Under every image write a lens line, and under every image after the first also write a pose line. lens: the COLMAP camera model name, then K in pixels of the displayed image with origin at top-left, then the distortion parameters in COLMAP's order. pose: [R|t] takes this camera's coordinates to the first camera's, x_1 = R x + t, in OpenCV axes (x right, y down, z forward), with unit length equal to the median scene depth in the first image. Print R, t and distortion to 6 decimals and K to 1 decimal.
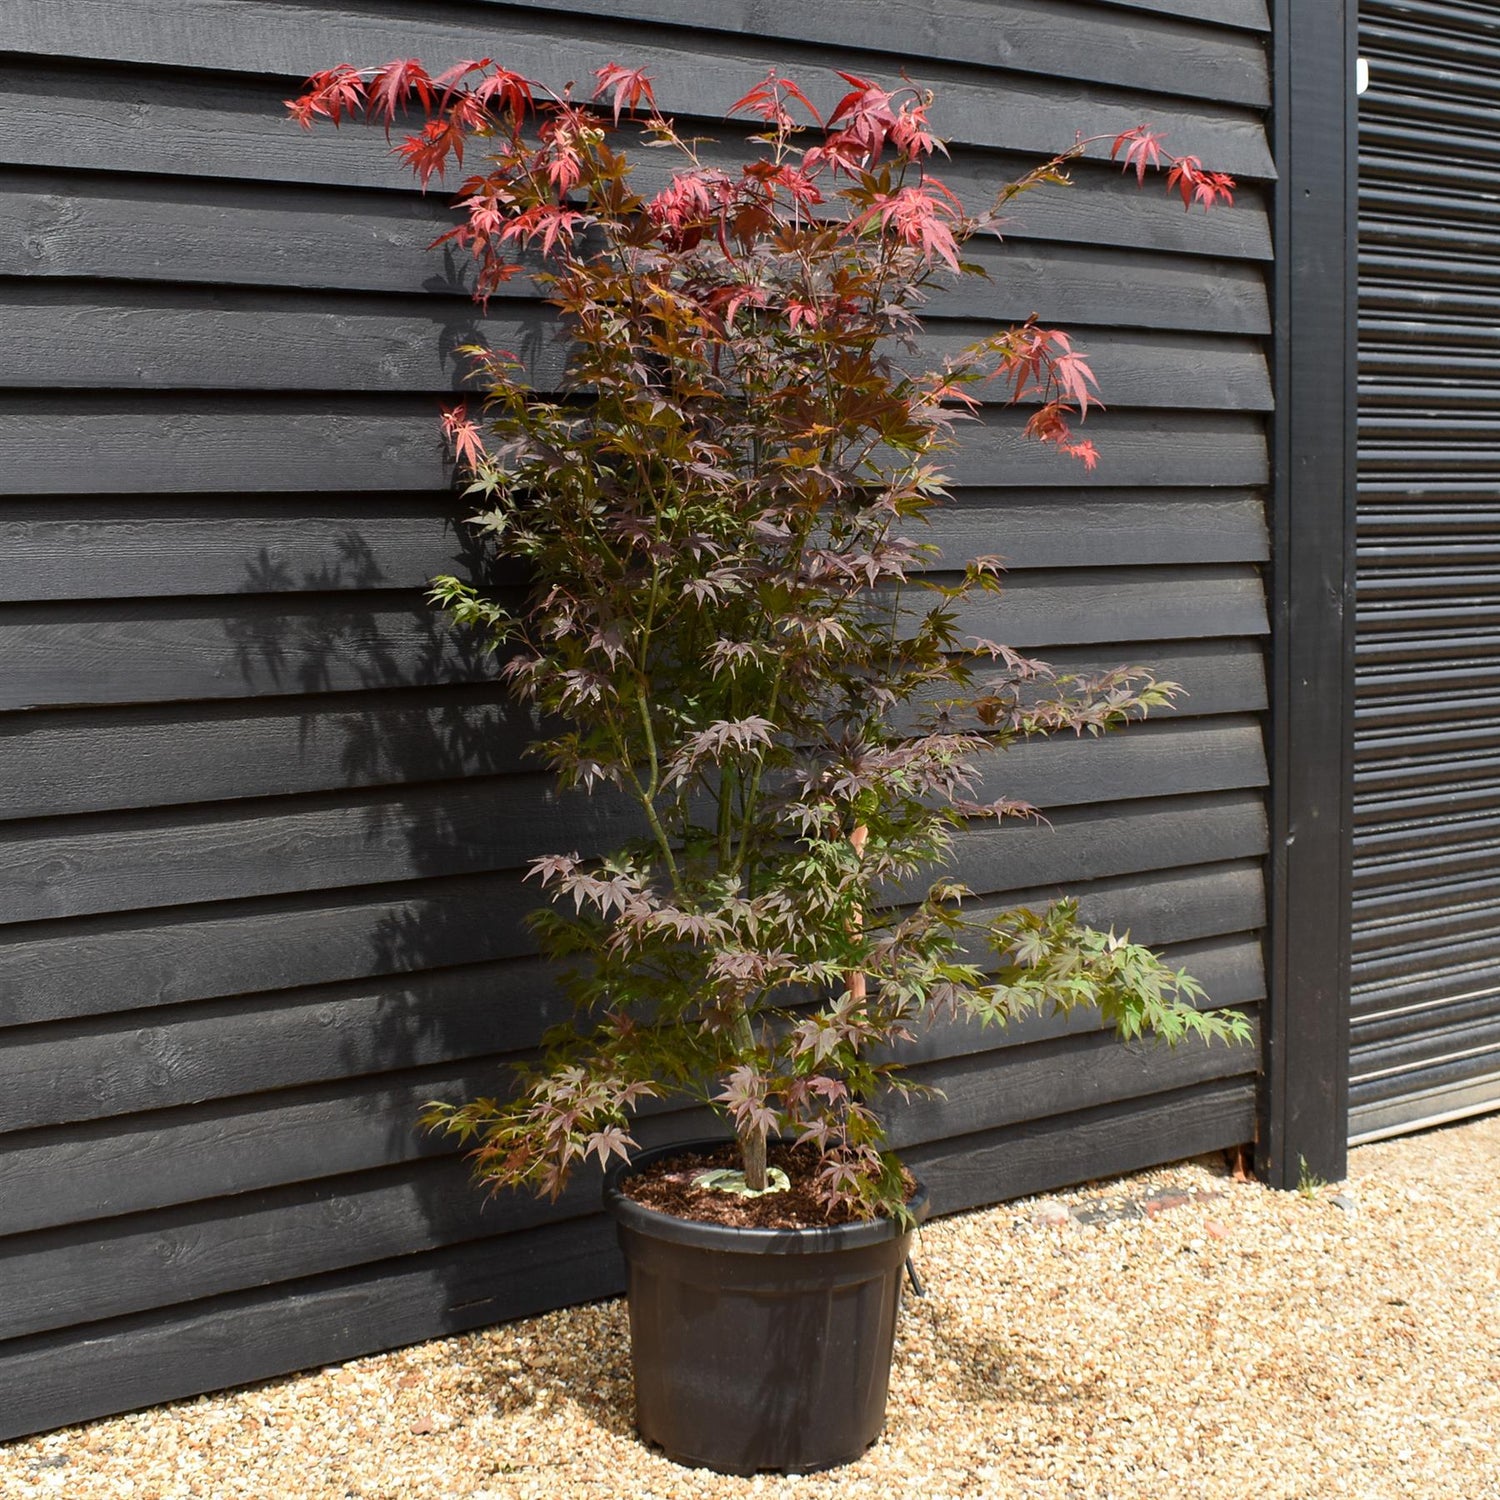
lens RADIAL K [[2672.9, 0, 797.7], [0, 2672.9, 742.1], [0, 0, 1]] dist [-0.072822, 0.000000]
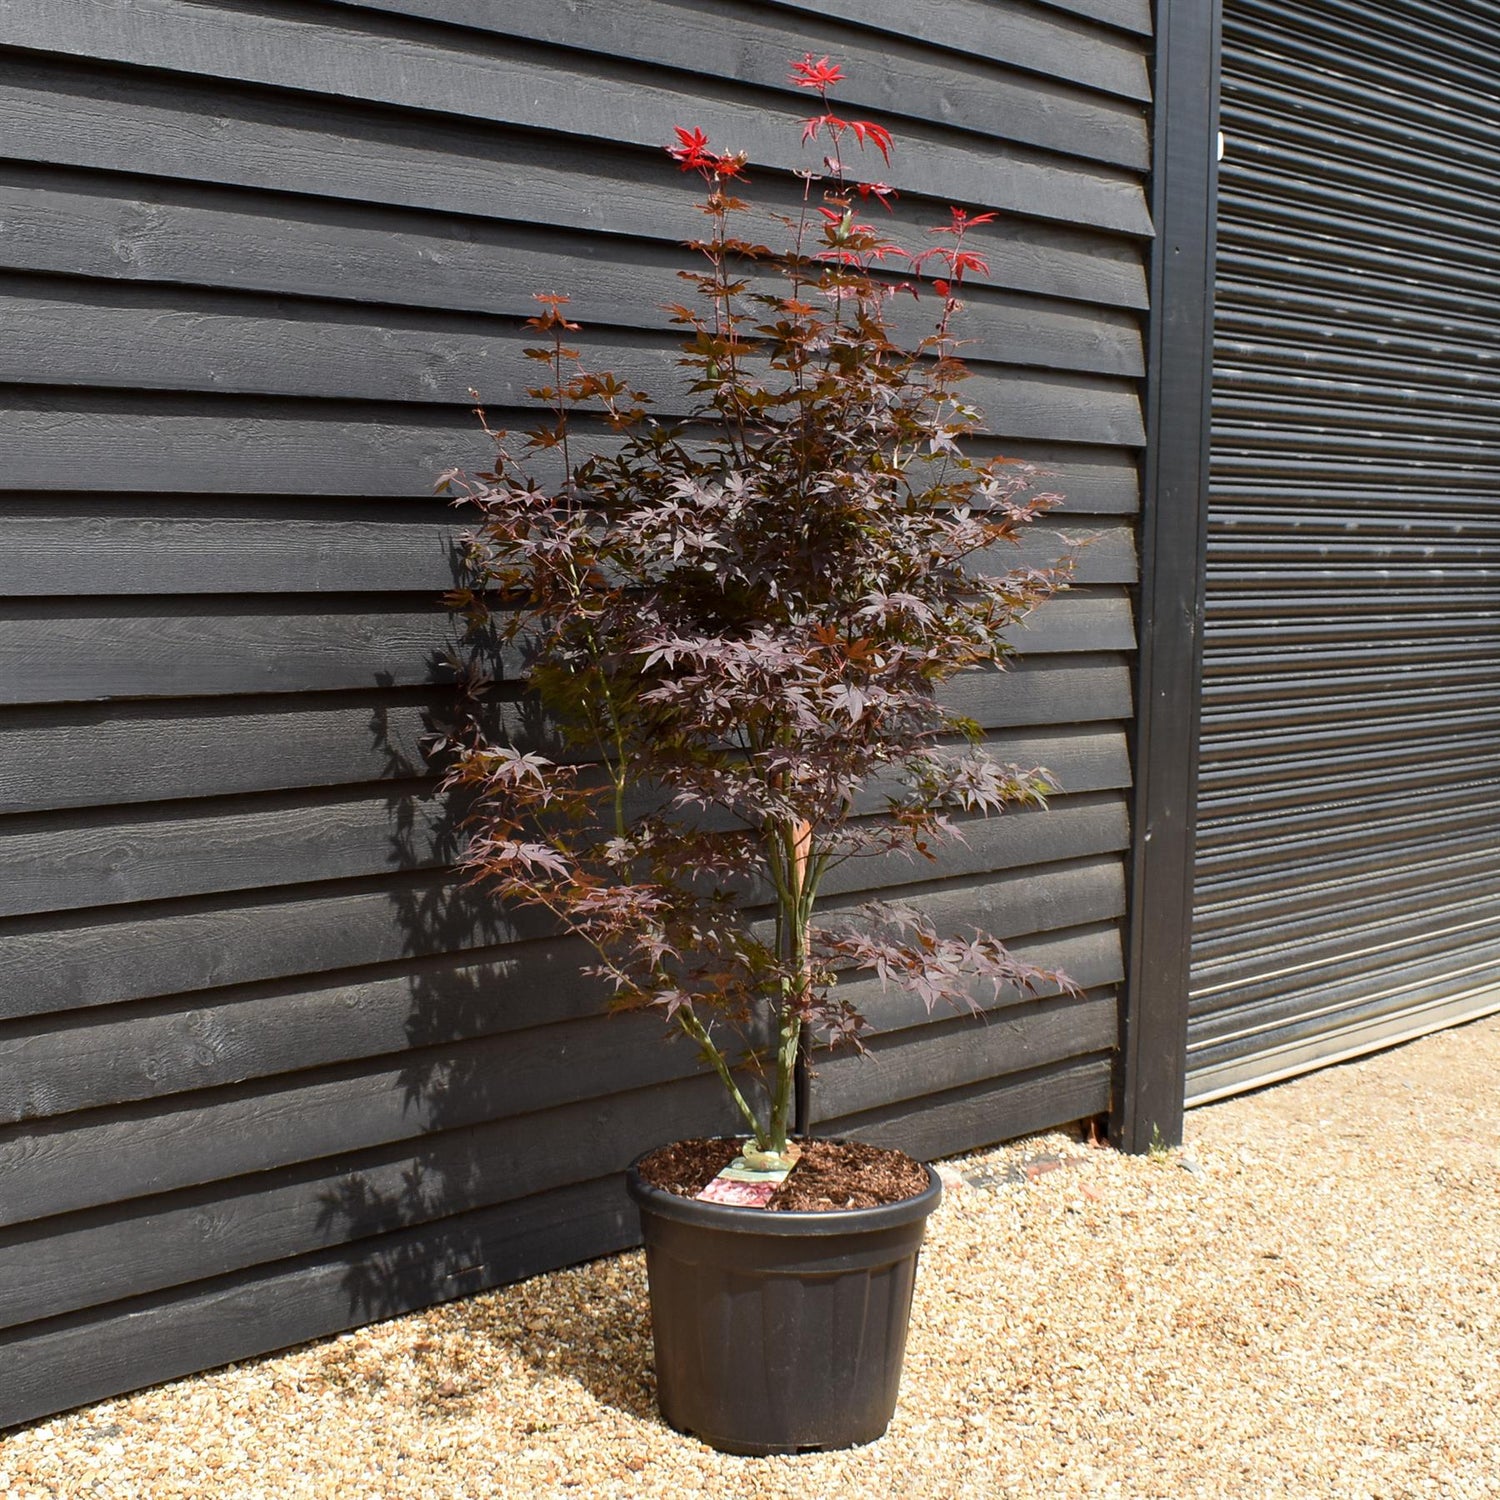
lens RADIAL K [[2470.8, 0, 744.6], [0, 2470.8, 721.8], [0, 0, 1]] dist [-0.074792, 0.000000]
pose [[0.989536, 0.016228, 0.143370, -0.161349], [-0.015298, 0.999854, -0.007588, -0.000454], [-0.143472, 0.005315, 0.989640, 0.021017]]
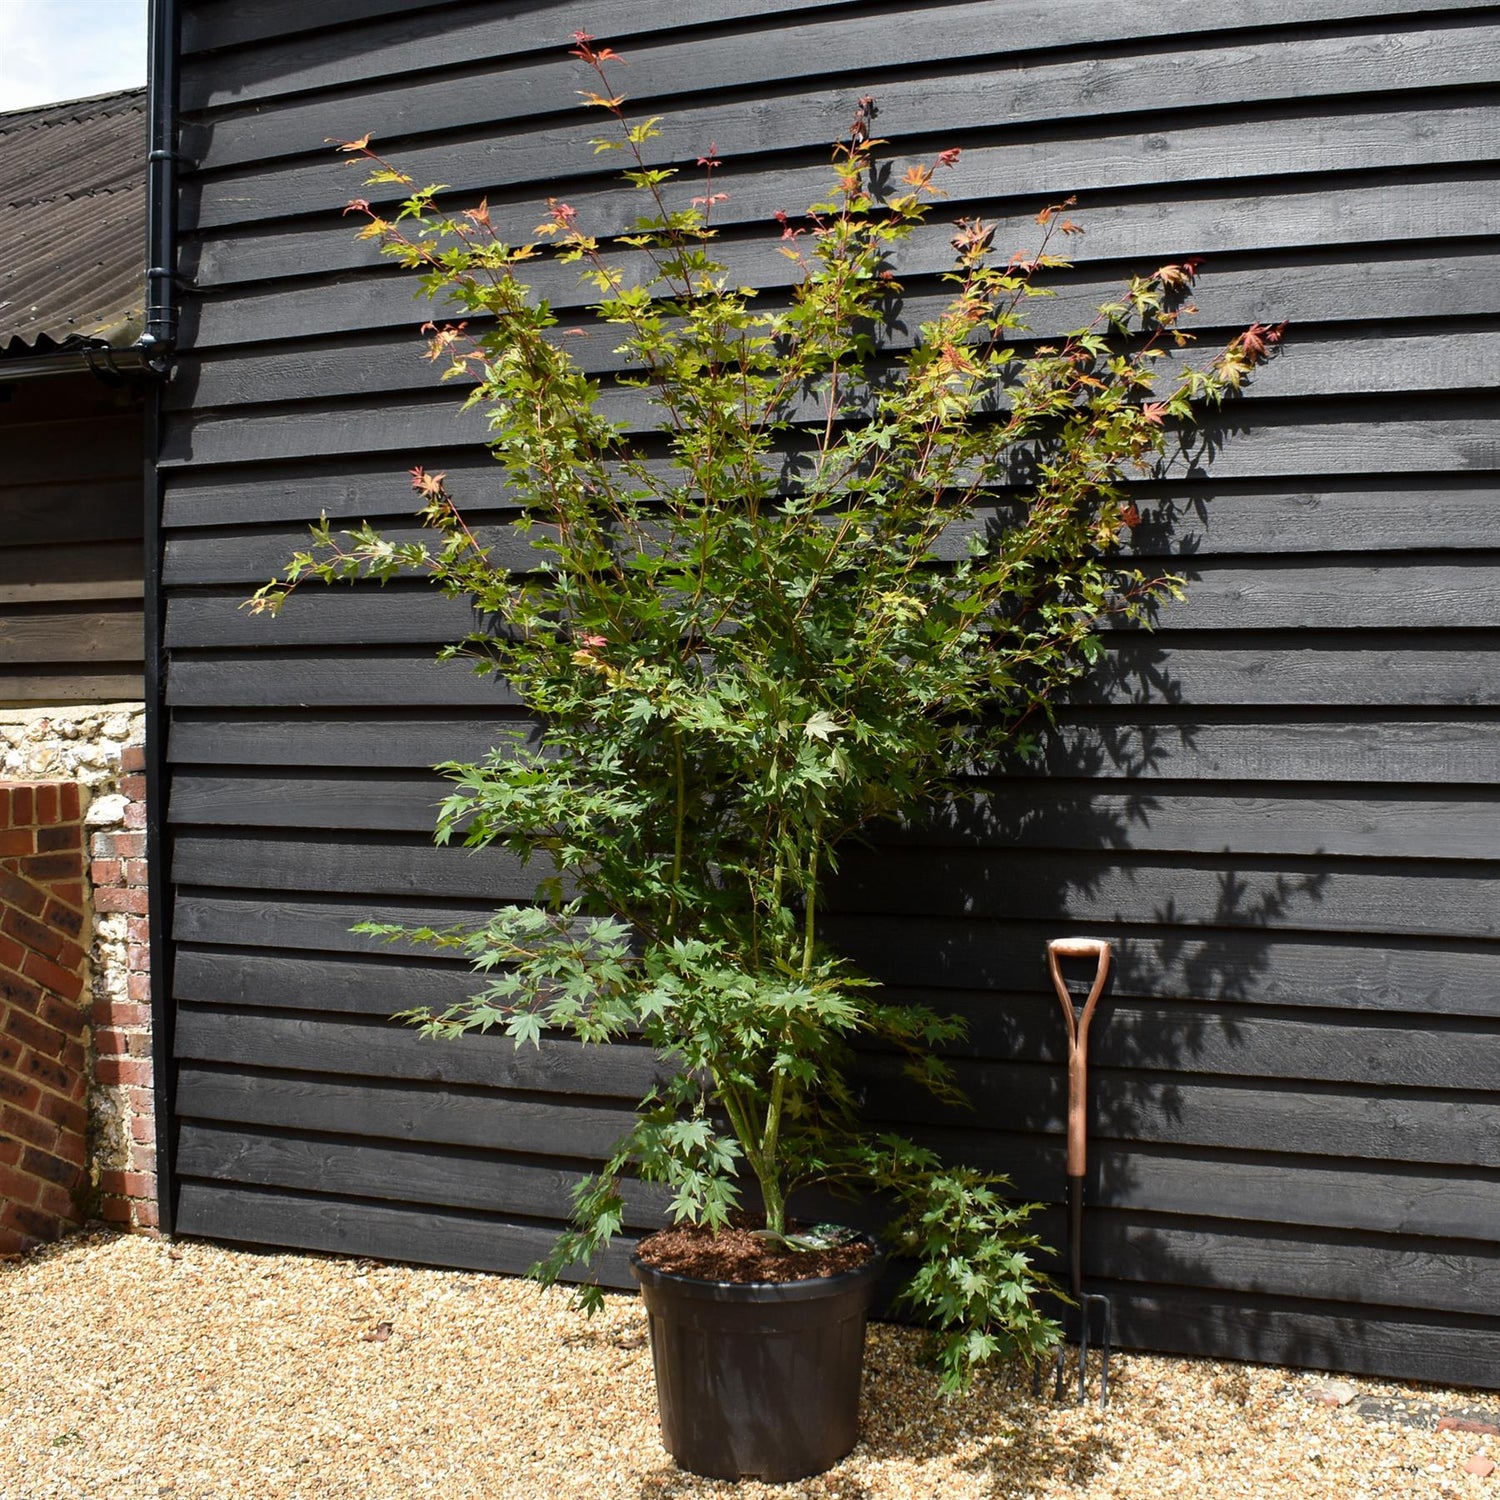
lens RADIAL K [[2003.8, 0, 691.1], [0, 2003.8, 769.5], [0, 0, 1]] dist [-0.084388, 0.000000]
pose [[0.454775, 0.039905, -0.889712, 0.798785], [-0.083864, 0.996476, 0.001826, -0.058778], [0.886649, 0.073784, 0.456519, 0.486182]]
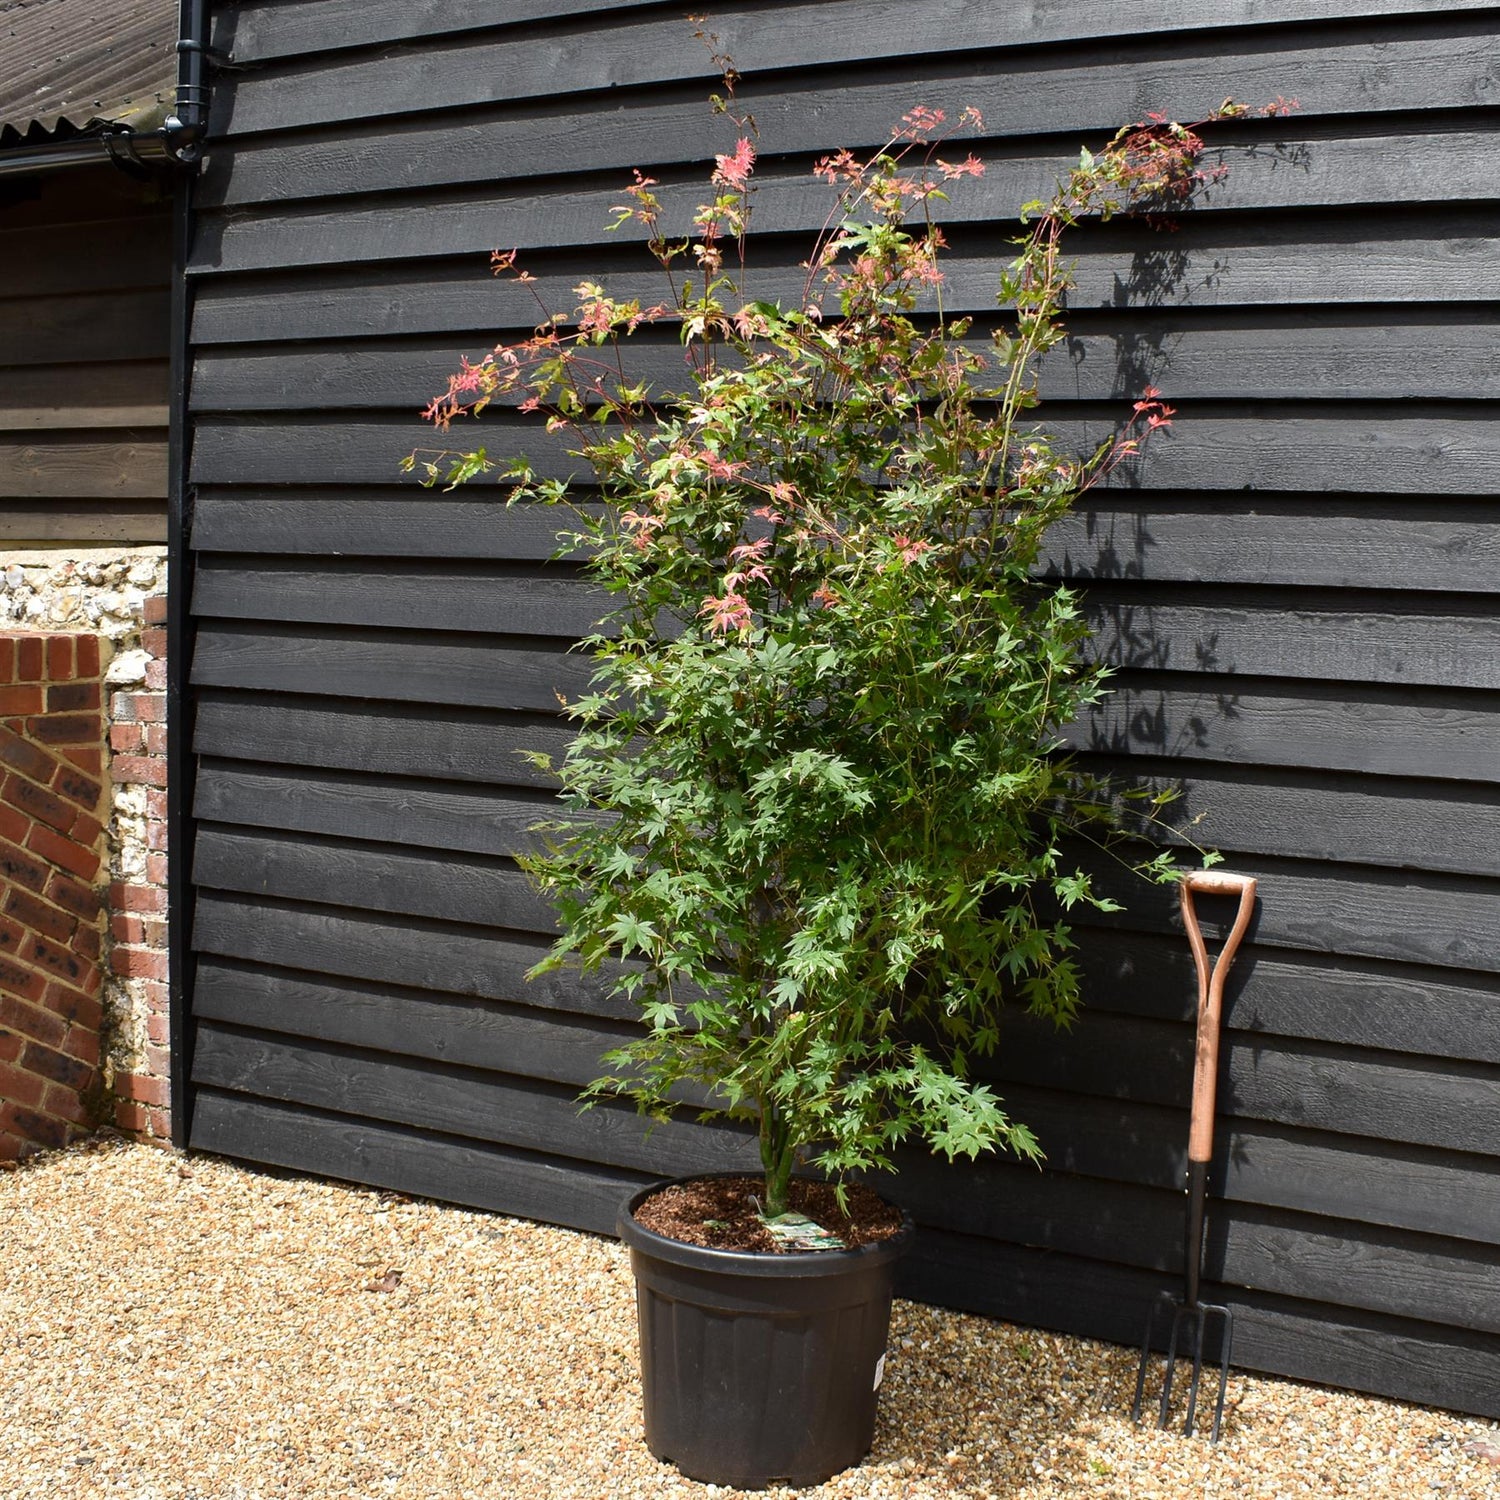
lens RADIAL K [[2104.4, 0, 699.5], [0, 2104.4, 770.5], [0, 0, 1]] dist [-0.084122, 0.000000]
pose [[0.354531, 0.113418, -0.928140, 0.712962], [-0.119181, 0.990001, 0.075452, -0.068641], [0.927418, 0.083866, 0.364504, 0.609490]]
